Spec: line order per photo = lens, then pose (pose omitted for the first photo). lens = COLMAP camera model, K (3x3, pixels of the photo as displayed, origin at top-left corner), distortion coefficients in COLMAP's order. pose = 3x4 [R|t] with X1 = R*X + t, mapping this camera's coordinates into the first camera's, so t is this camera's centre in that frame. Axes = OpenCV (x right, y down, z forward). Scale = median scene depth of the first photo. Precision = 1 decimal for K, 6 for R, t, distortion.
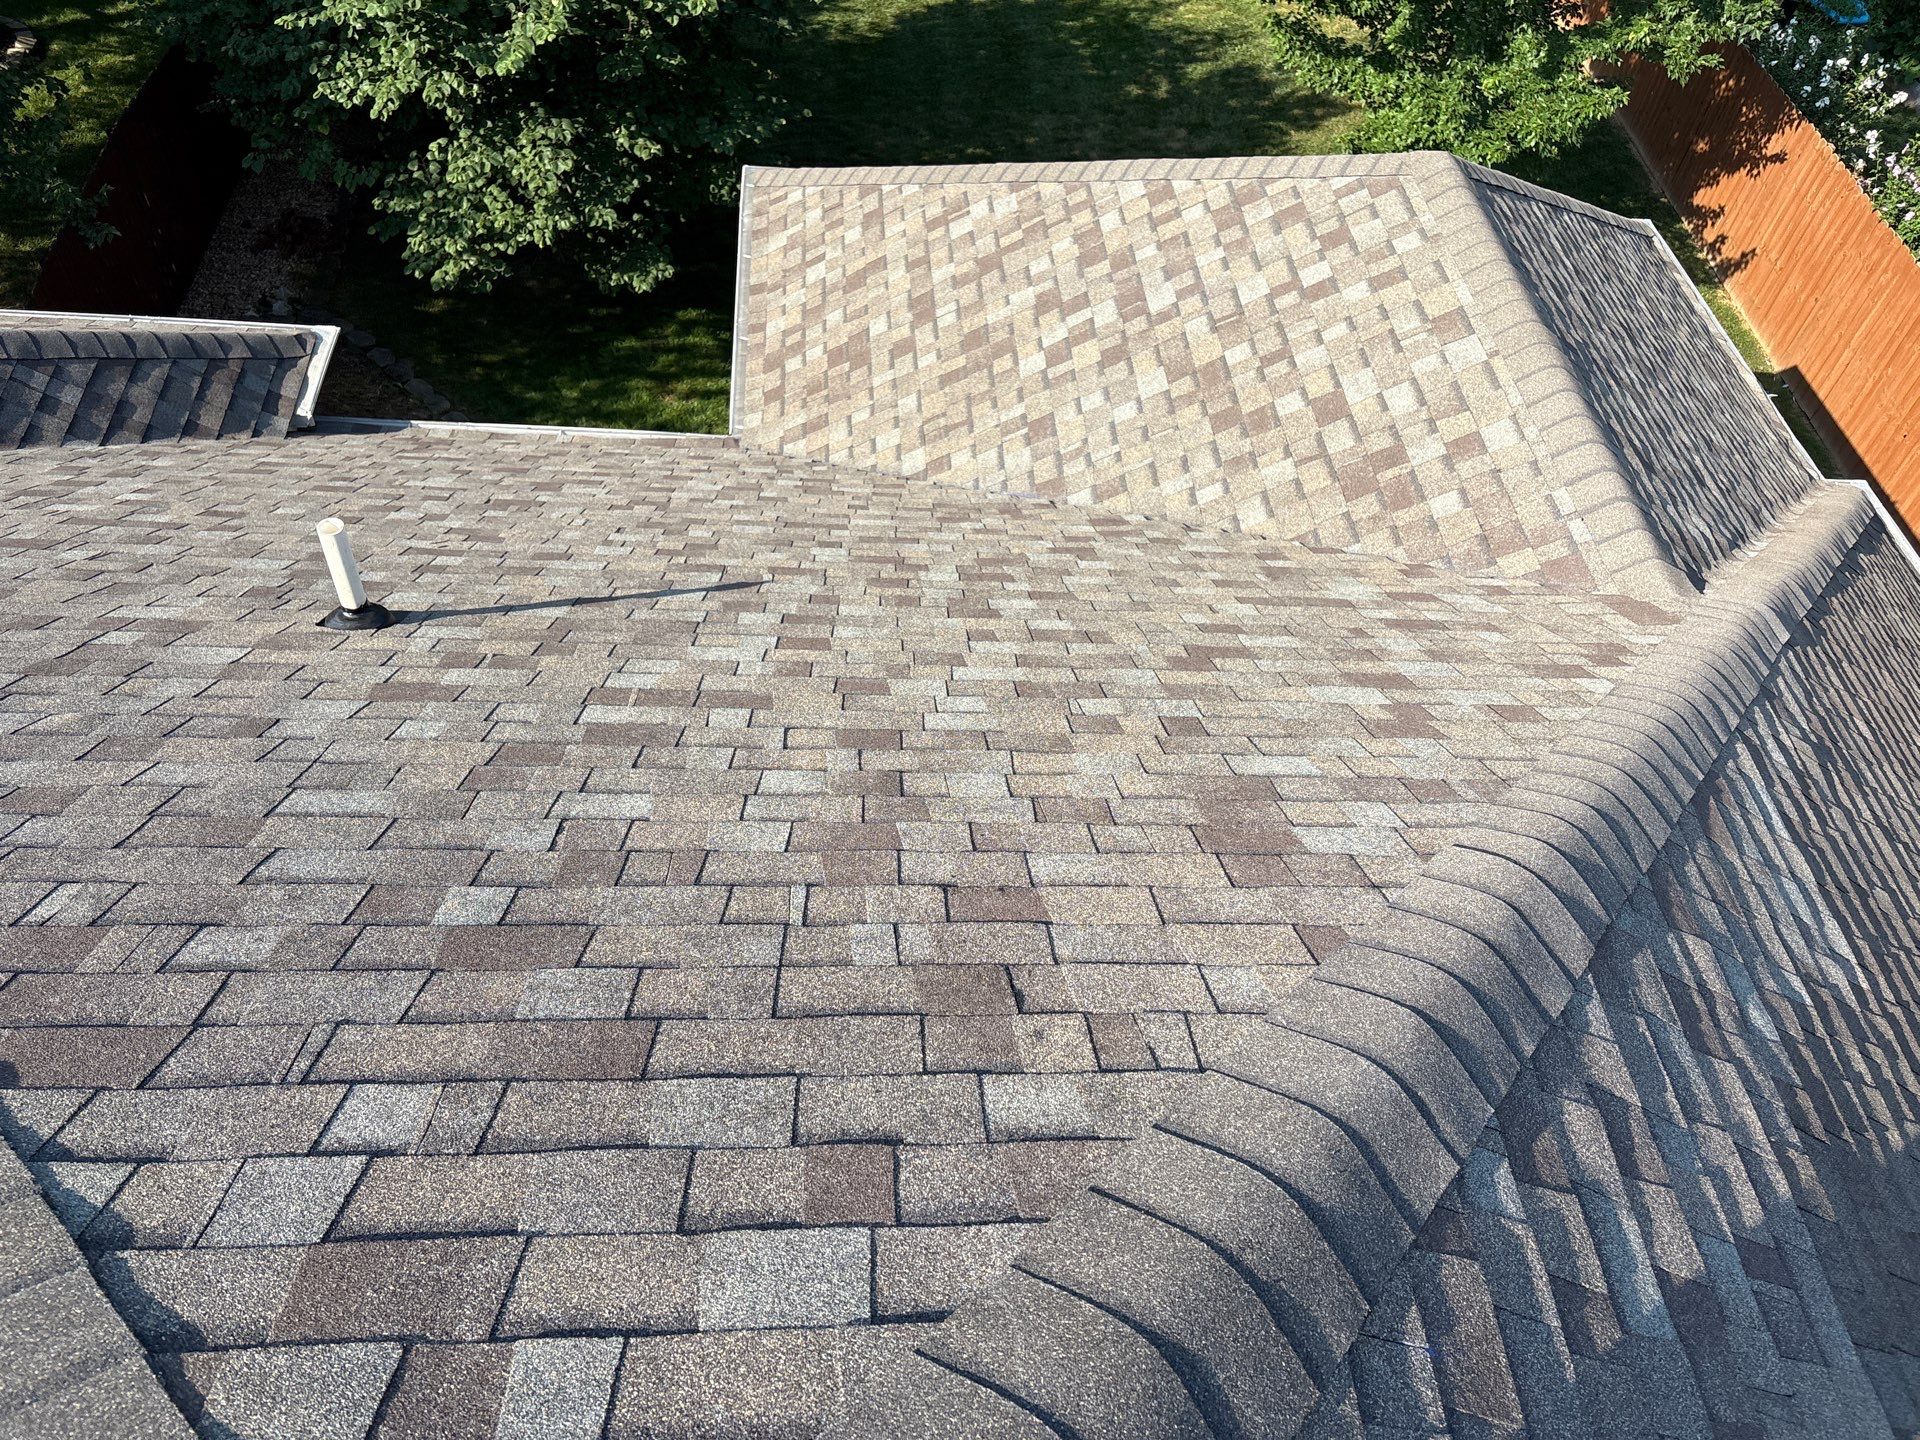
lens RADIAL K [[1421.8, 0, 957.8], [0, 1421.8, 773.7], [0, 0, 1]] dist [0.027477, 0.003479]
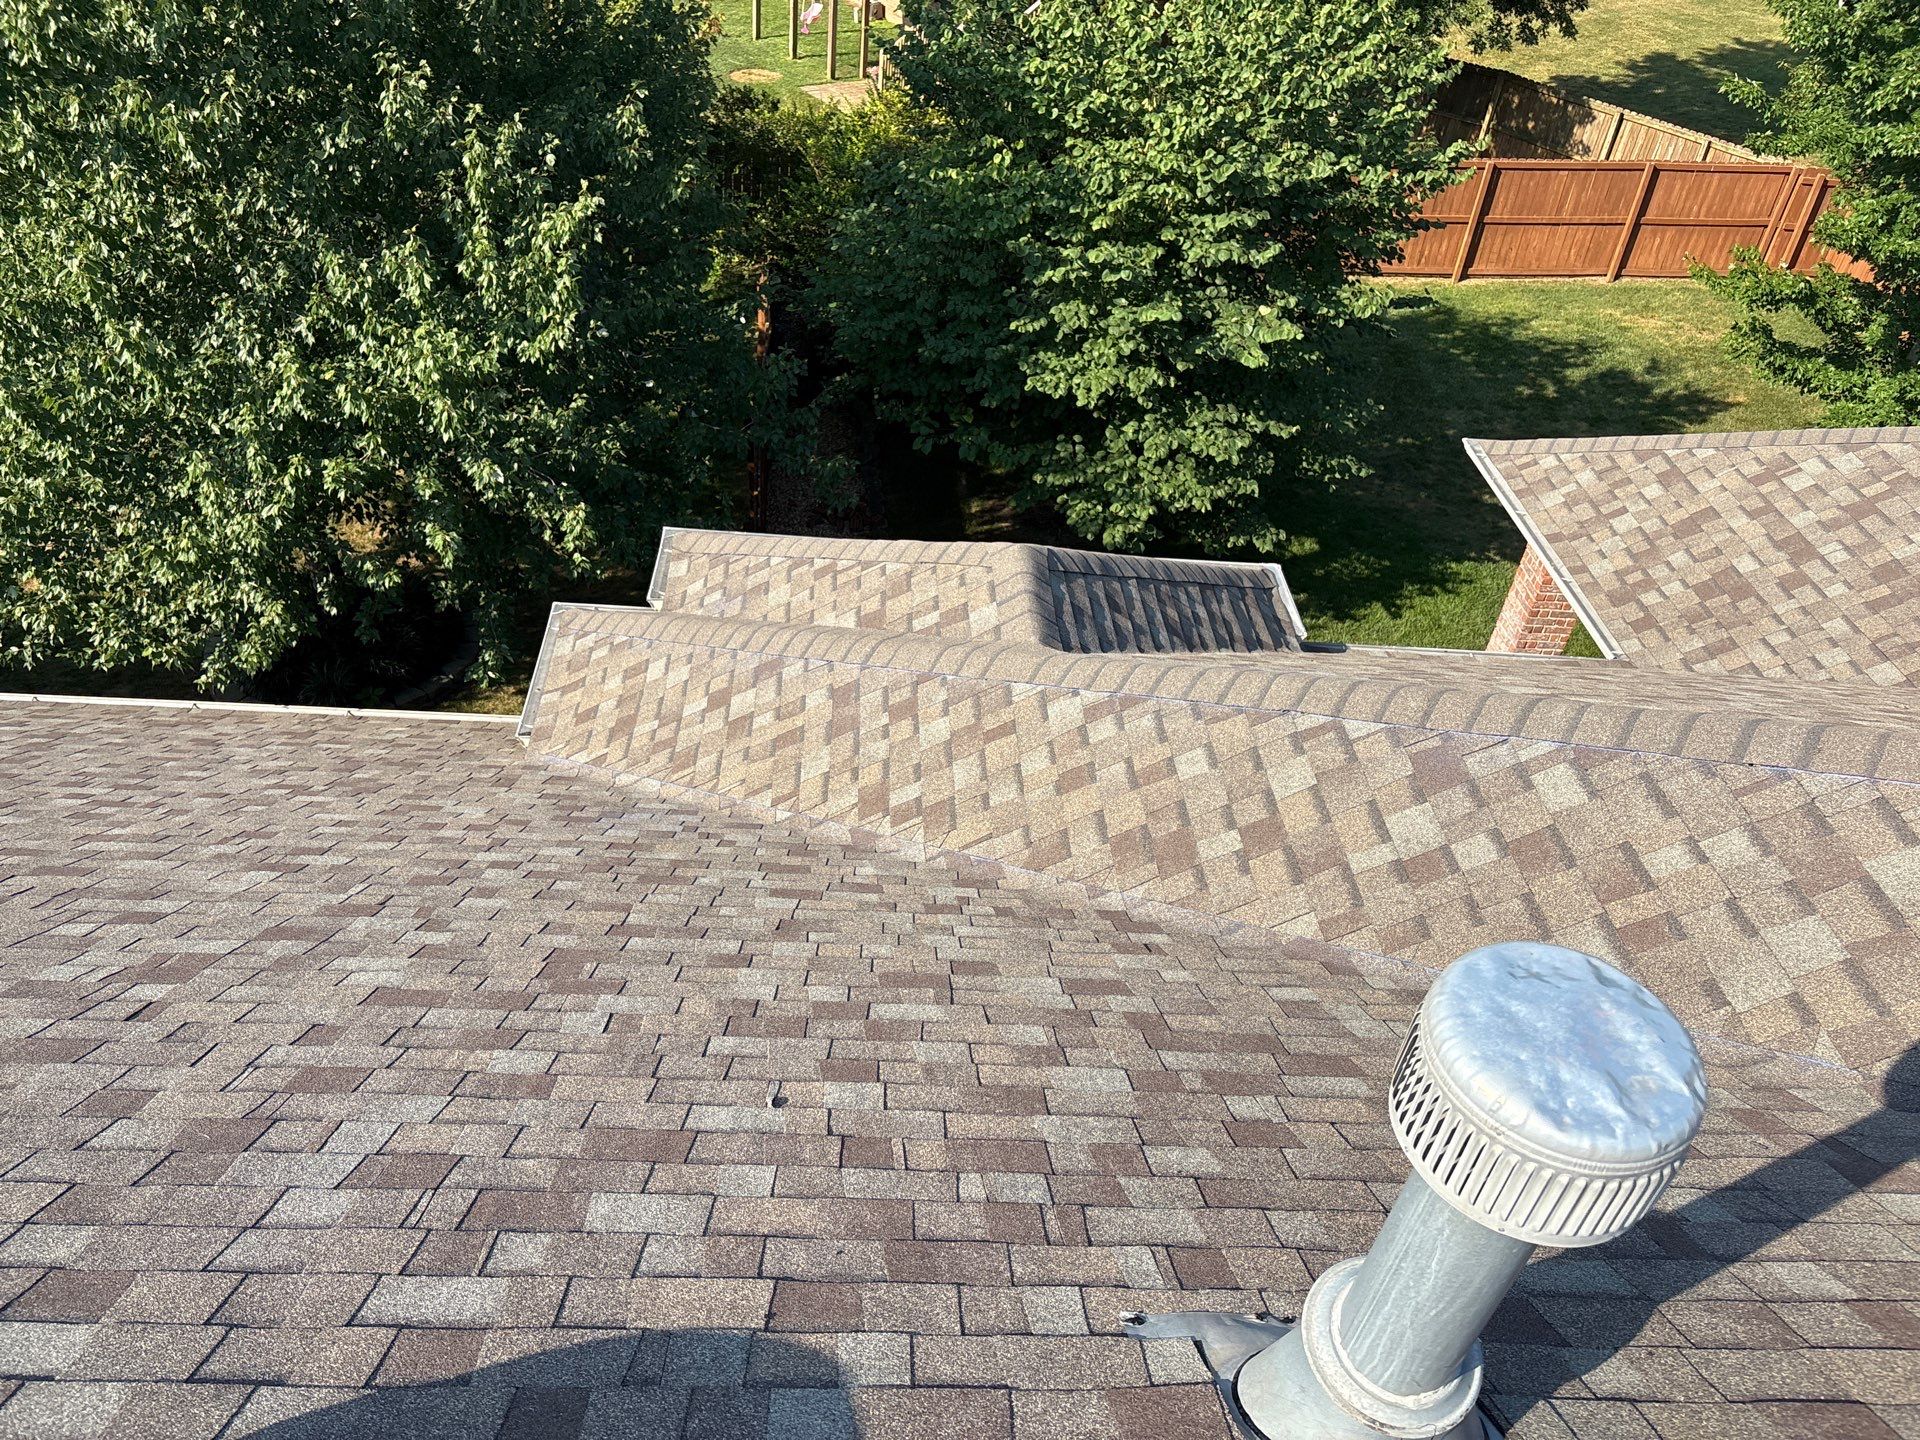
lens RADIAL K [[1421.8, 0, 957.8], [0, 1421.8, 773.7], [0, 0, 1]] dist [0.027477, 0.003479]
pose [[0.999071, 0.012715, -0.041171, -0.449533], [-0.020389, 0.981234, -0.191740, 0.052575], [0.037961, 0.192401, 0.980582, -0.062723]]
